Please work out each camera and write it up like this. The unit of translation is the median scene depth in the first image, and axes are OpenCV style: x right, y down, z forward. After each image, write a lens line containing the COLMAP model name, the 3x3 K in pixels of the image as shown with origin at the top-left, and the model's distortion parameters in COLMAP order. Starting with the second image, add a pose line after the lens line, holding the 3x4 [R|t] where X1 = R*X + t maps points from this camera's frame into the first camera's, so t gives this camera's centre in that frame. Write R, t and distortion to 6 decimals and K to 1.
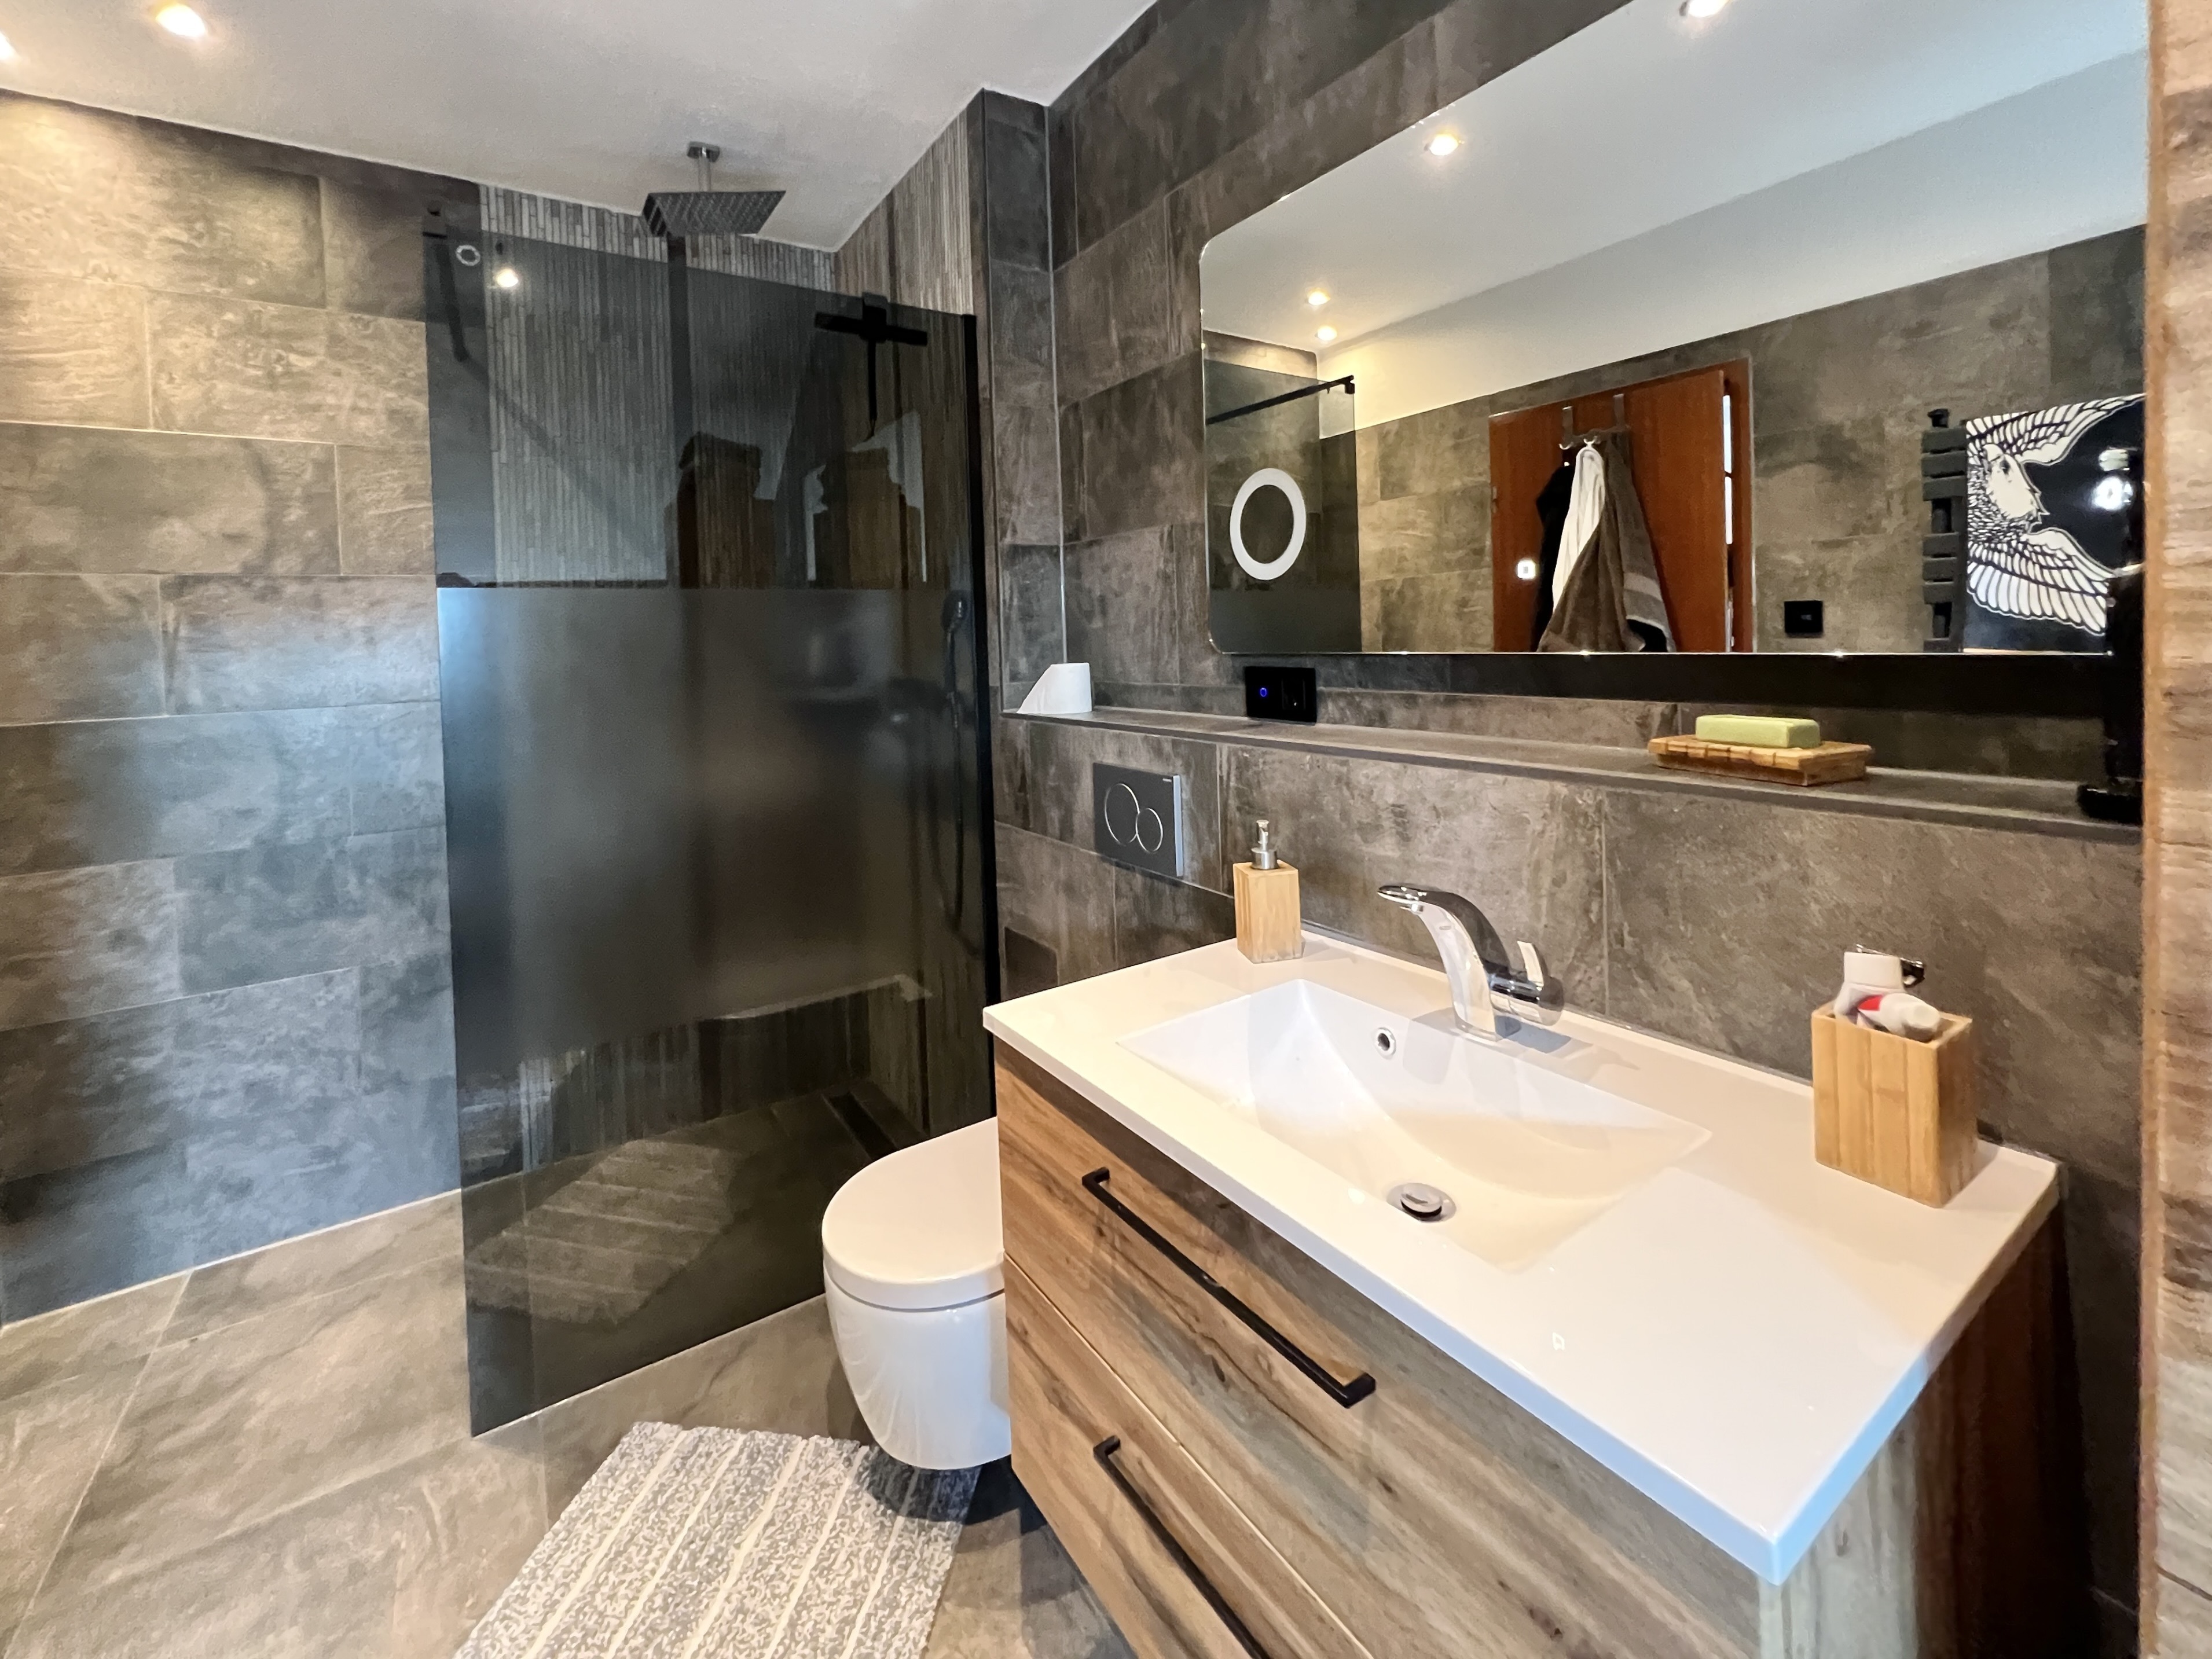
lens RADIAL K [[935.6, 0, 1102.3], [0, 935.6, 660.1], [0, 0, 1]] dist [-0.000599, 0.000074]
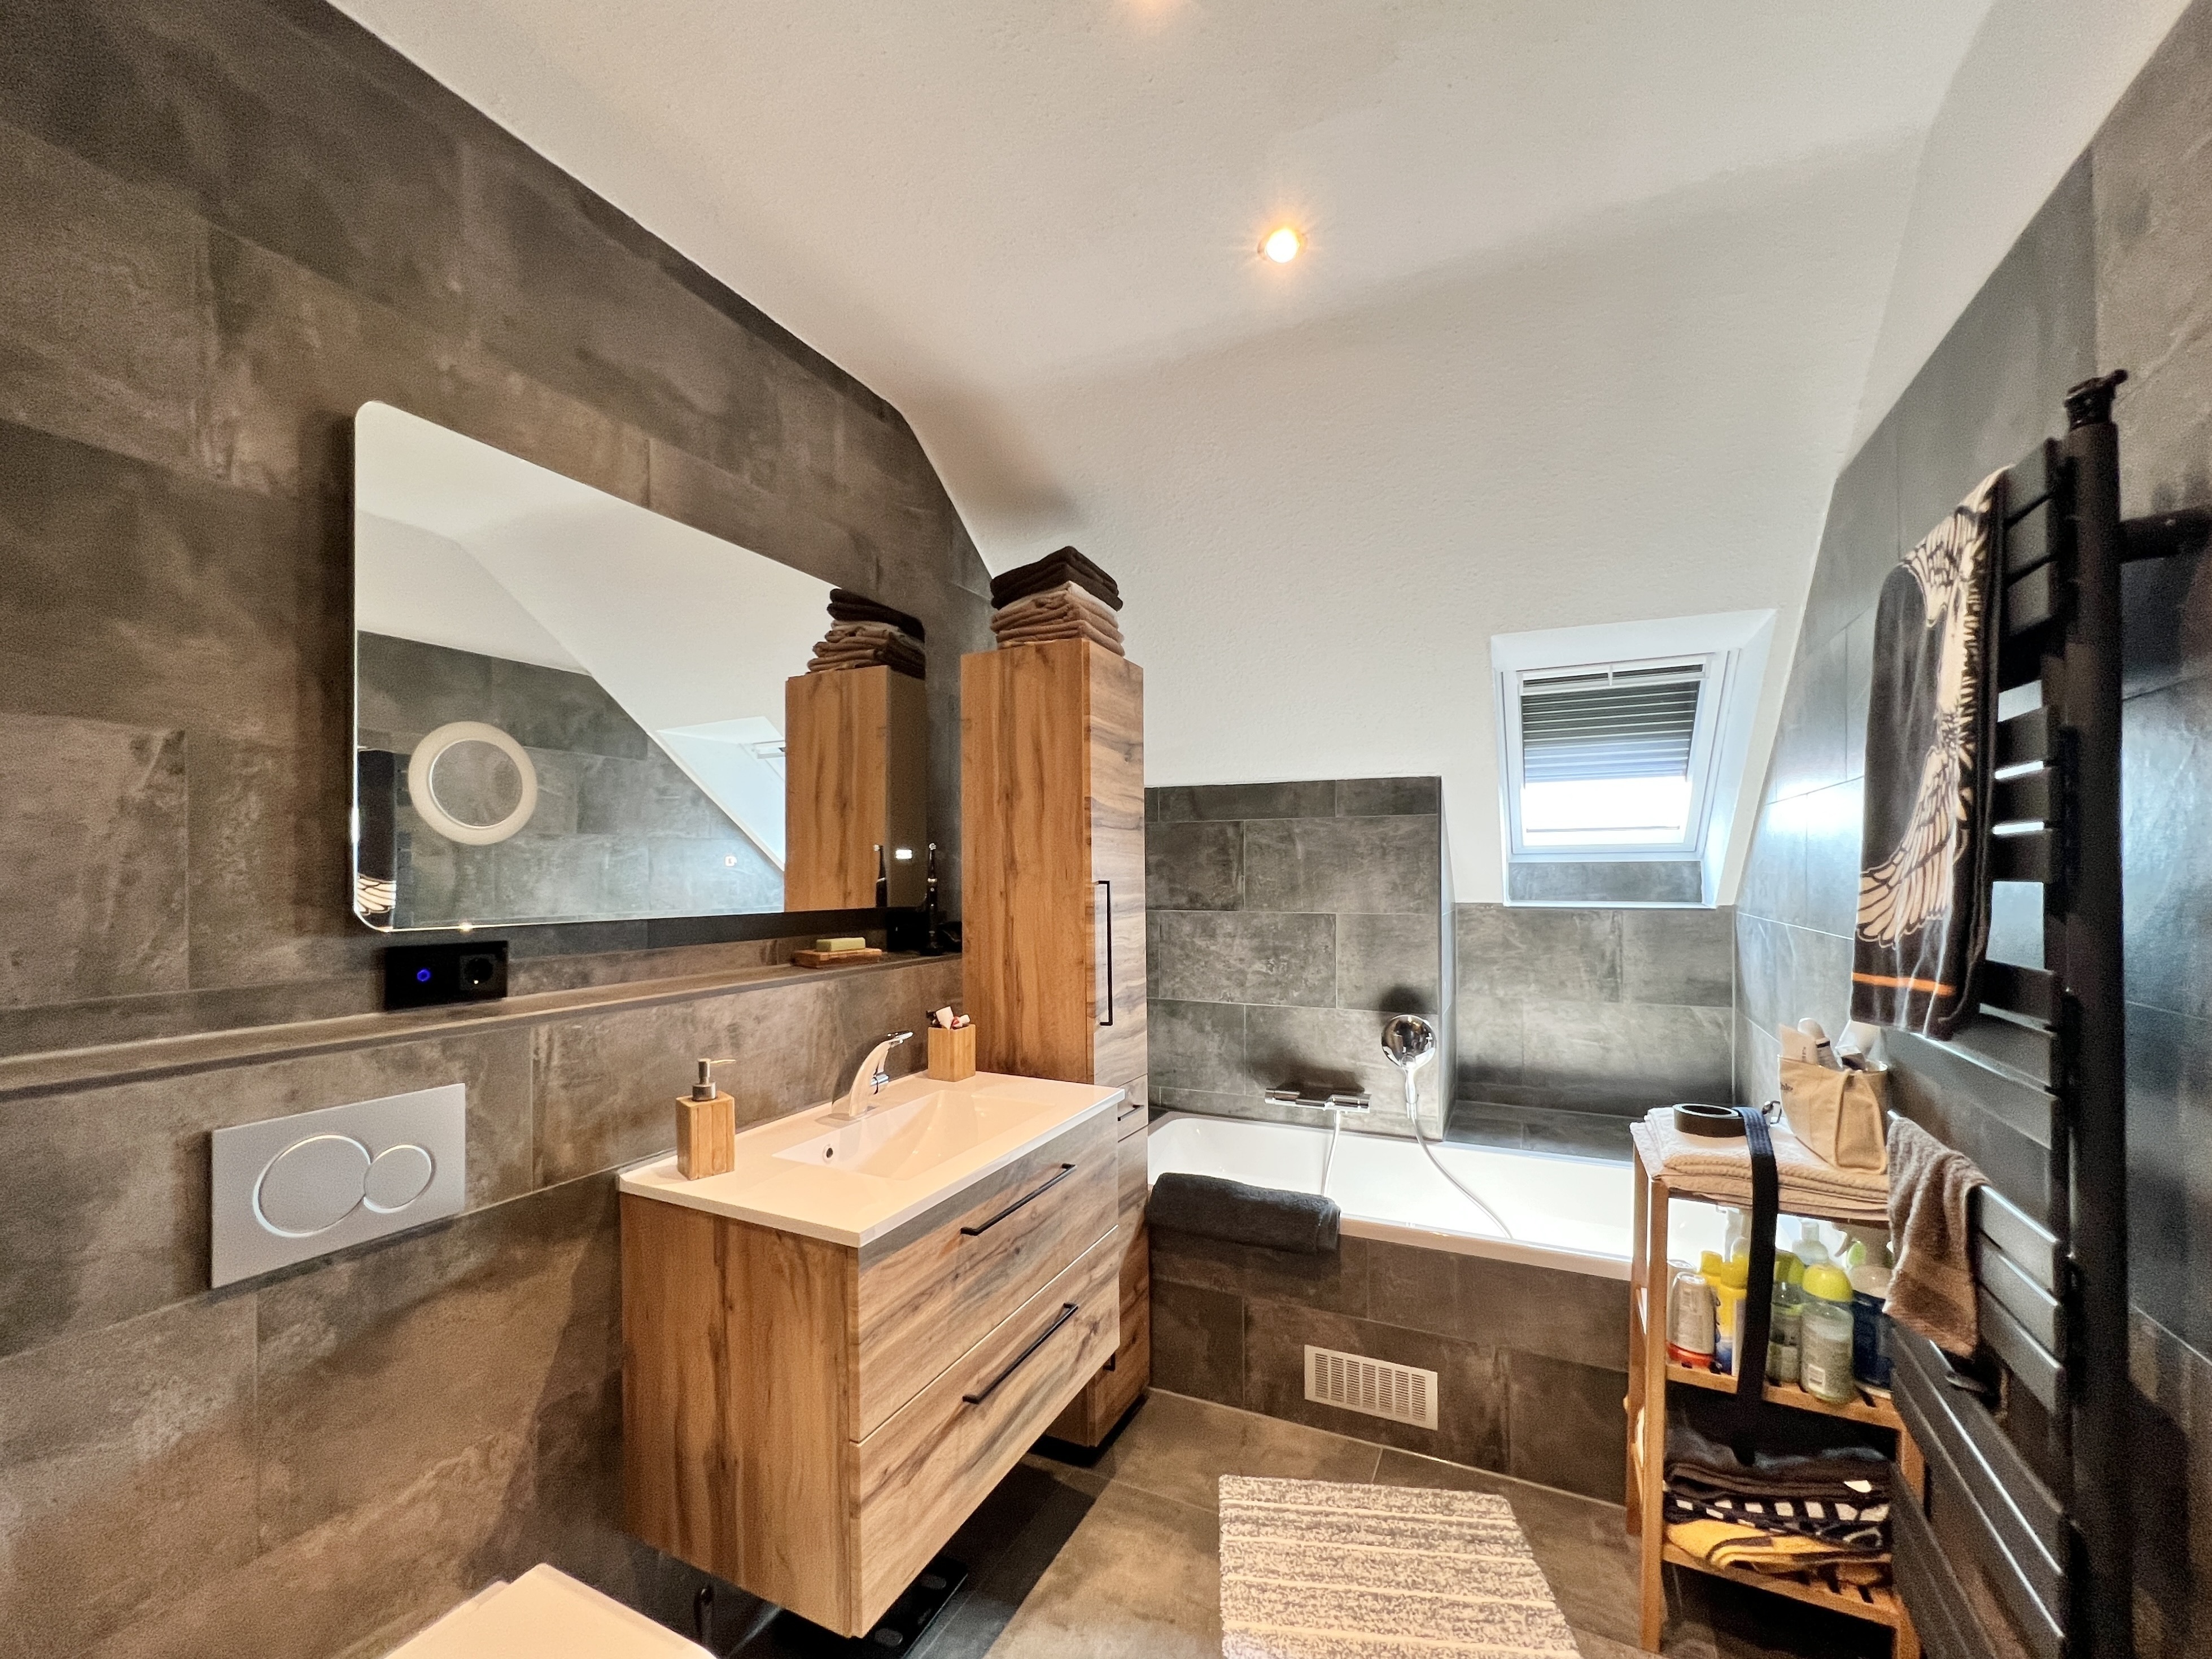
lens RADIAL K [[915.7, 0, 1100.1], [0, 915.7, 868.5], [0, 0, 1]] dist [-0.001398, 0.000575]
pose [[-0.501530, 0.036543, 0.864368, -0.910498], [0.039416, 0.999035, -0.019367, -0.023459], [-0.864242, 0.024357, -0.502486, 0.949749]]
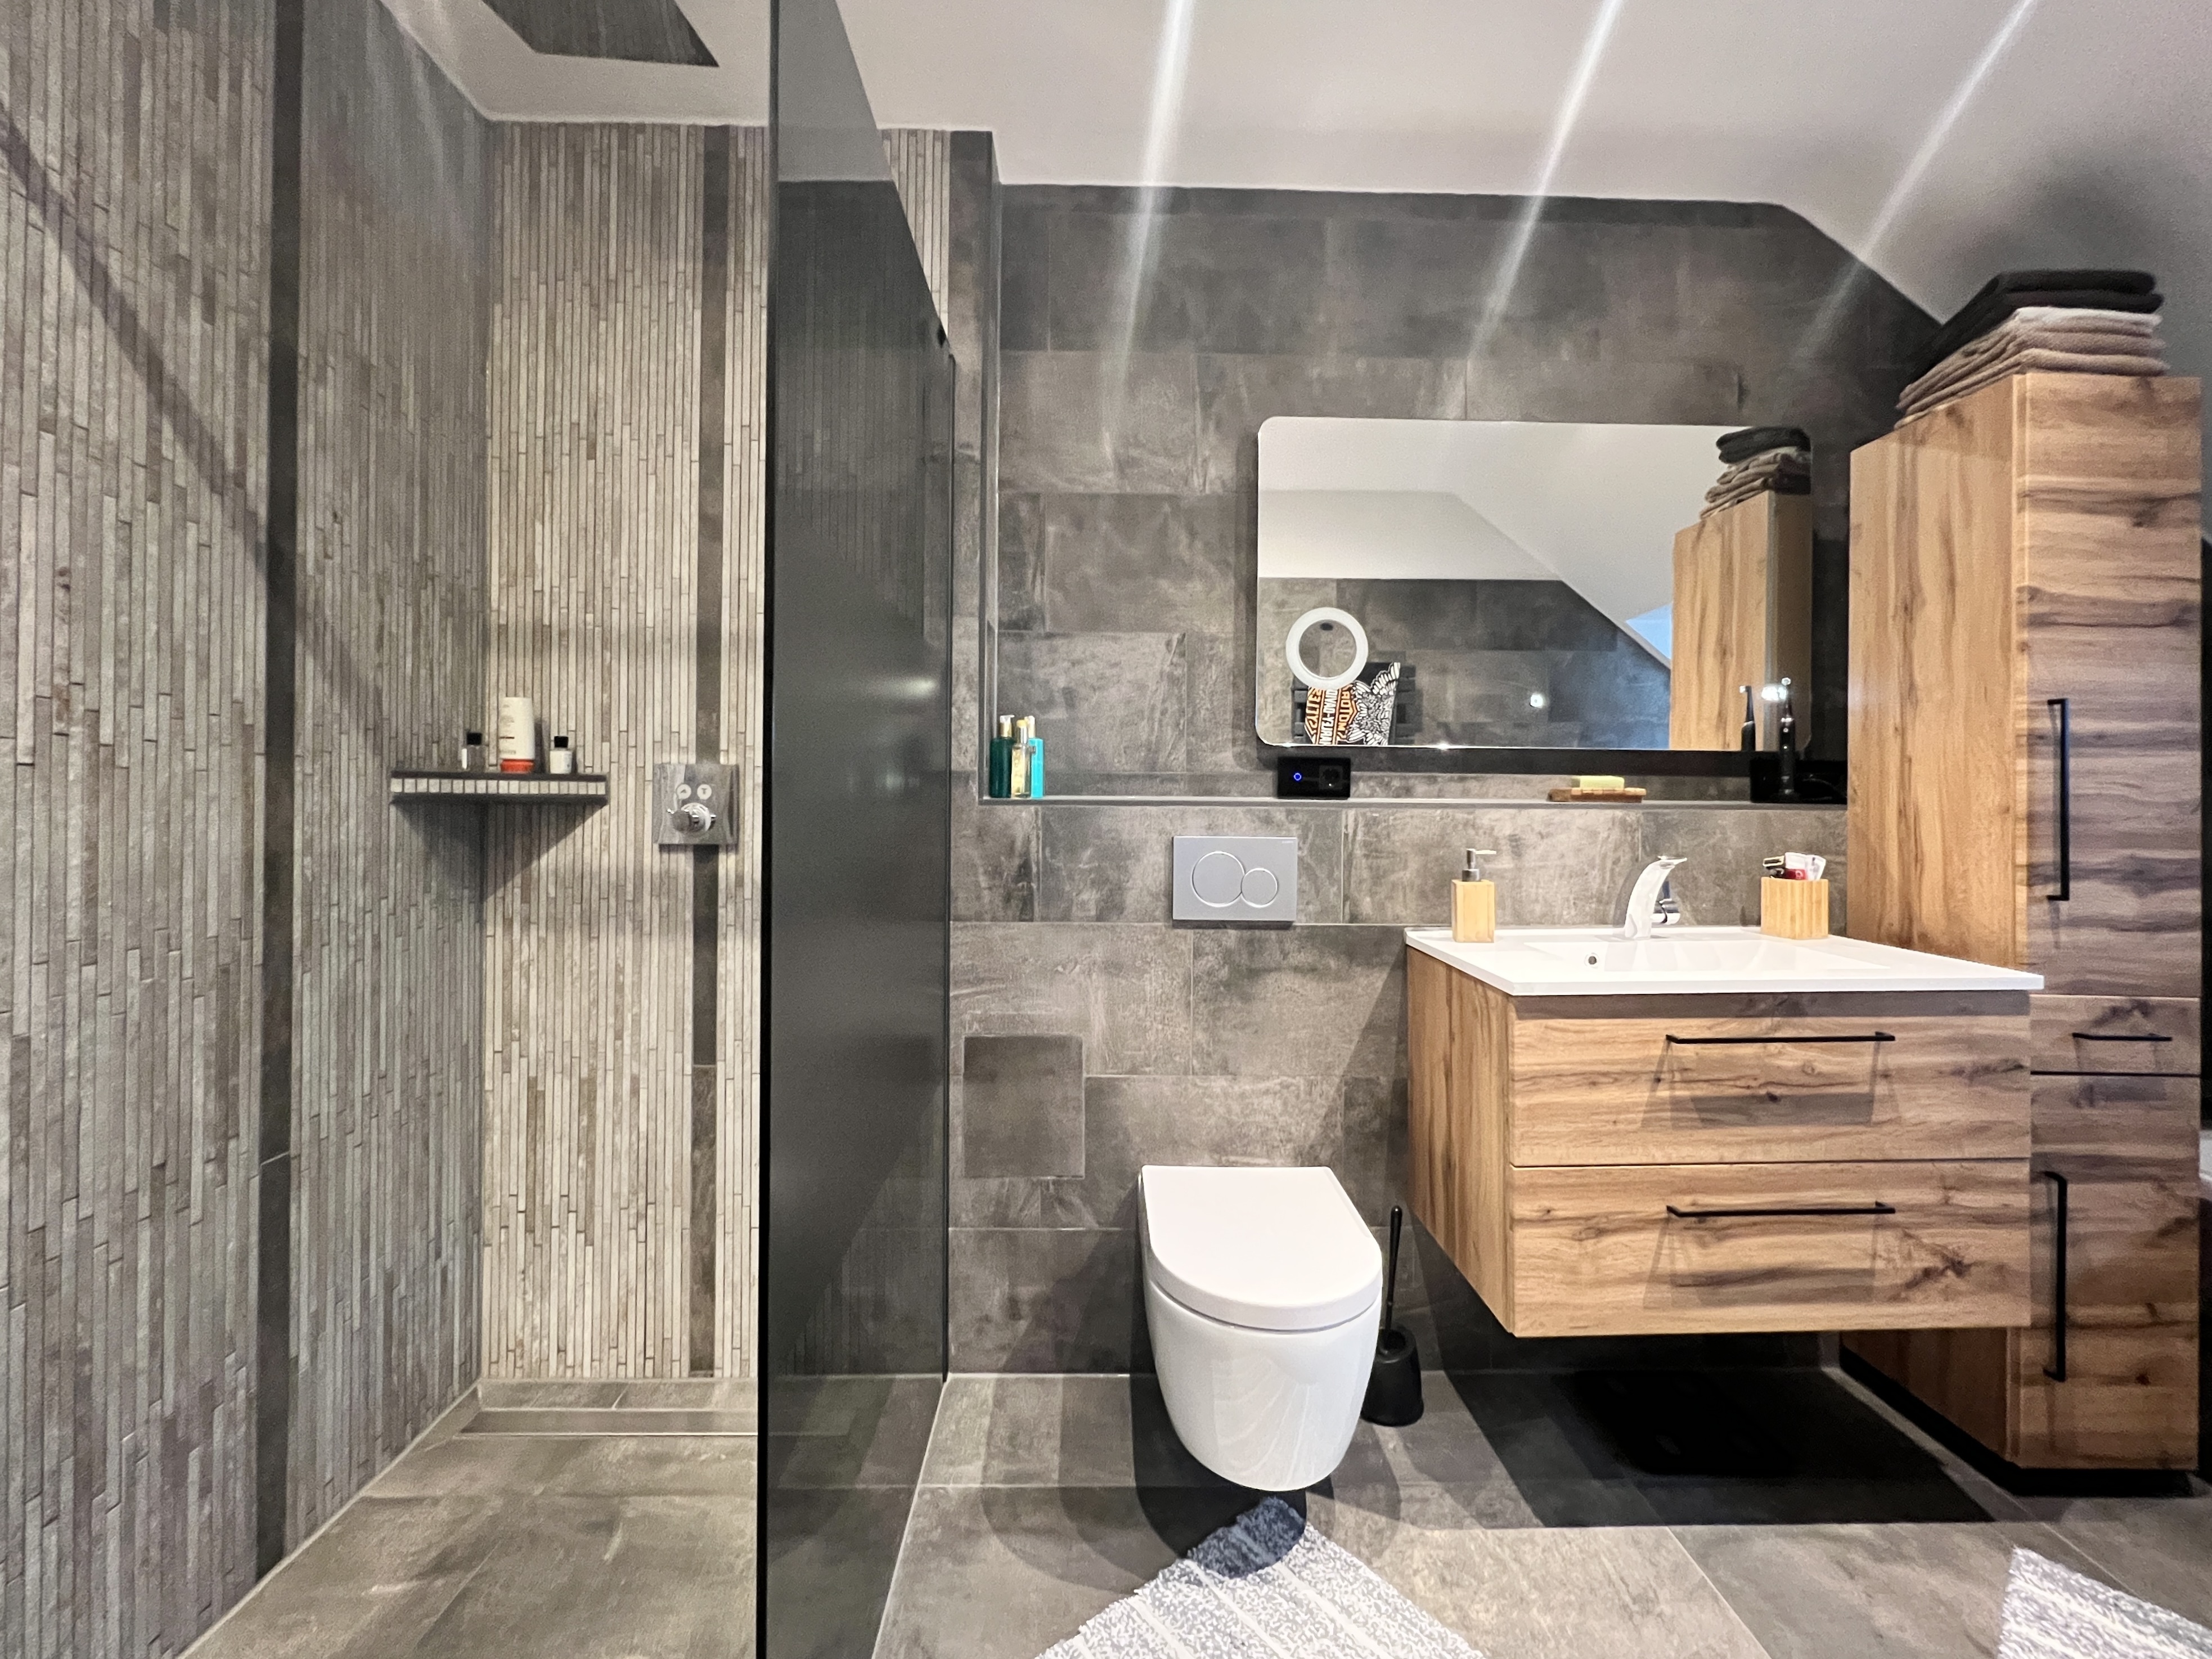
lens RADIAL K [[901.5, 0, 1111.1], [0, 901.5, 798.7], [0, 0, 1]] dist [-0.002630, -0.000372]
pose [[0.542168, 0.038187, 0.839402, -1.095081], [-0.006960, 0.999137, -0.040959, 0.126884], [-0.840242, 0.016365, 0.541965, 0.578610]]
